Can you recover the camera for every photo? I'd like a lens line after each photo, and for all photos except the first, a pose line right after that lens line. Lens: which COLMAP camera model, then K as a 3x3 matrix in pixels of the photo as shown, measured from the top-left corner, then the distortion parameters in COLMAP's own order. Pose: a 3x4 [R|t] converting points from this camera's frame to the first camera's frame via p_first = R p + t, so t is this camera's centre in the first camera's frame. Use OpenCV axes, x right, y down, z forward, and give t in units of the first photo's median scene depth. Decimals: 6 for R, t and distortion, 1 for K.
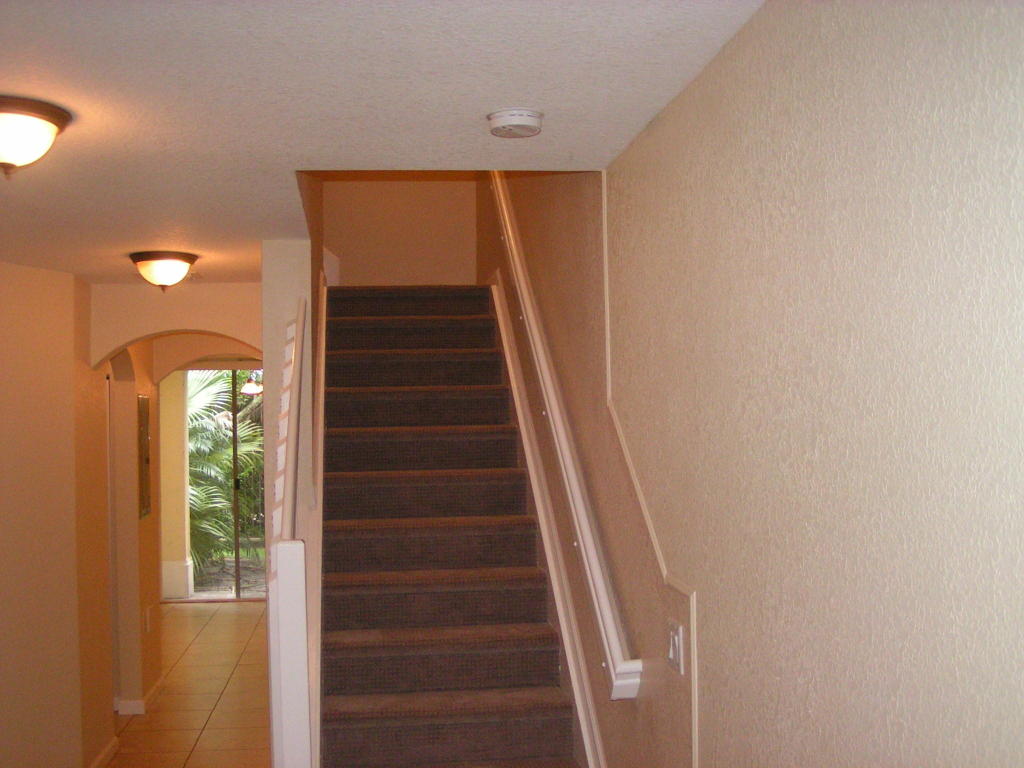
lens RADIAL K [[1136.2, 0, 511.7], [0, 1136.2, 382.3], [0, 0, 1]] dist [-0.081609, 0.000000]
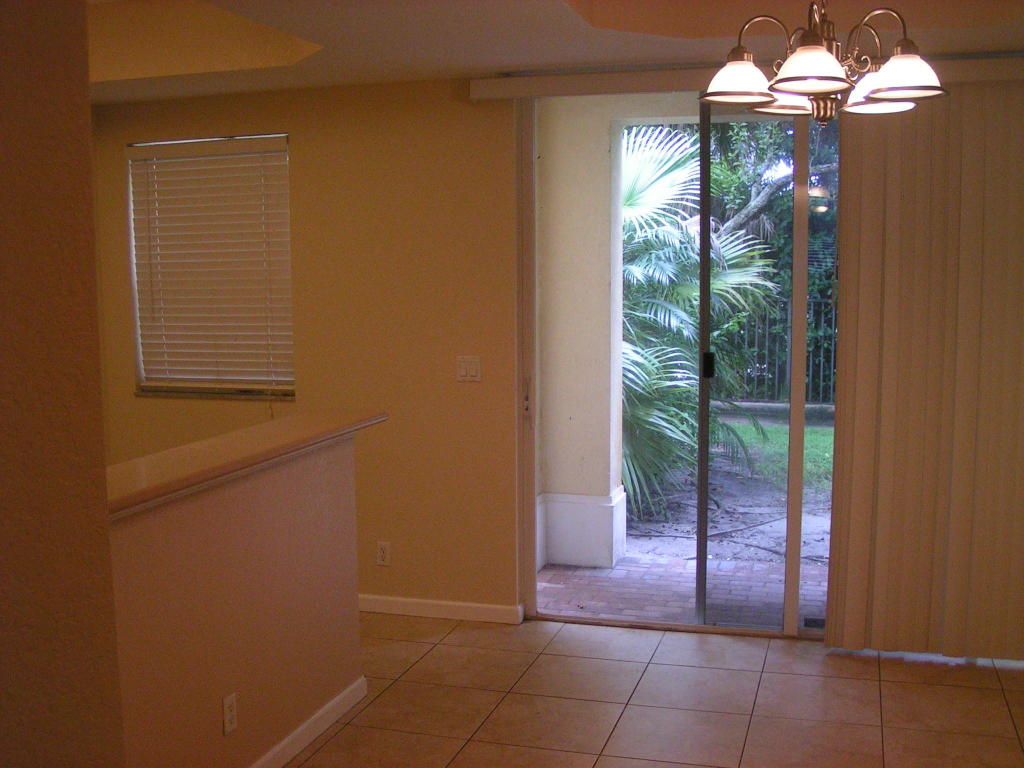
lens RADIAL K [[1136.2, 0, 511.7], [0, 1136.2, 383.0], [0, 0, 1]] dist [-0.081609, 0.000000]
pose [[0.908368, 0.058790, -0.414018, -0.107665], [0.004873, 0.988513, 0.151058, 0.025980], [0.418143, -0.139234, 0.897647, 0.475248]]
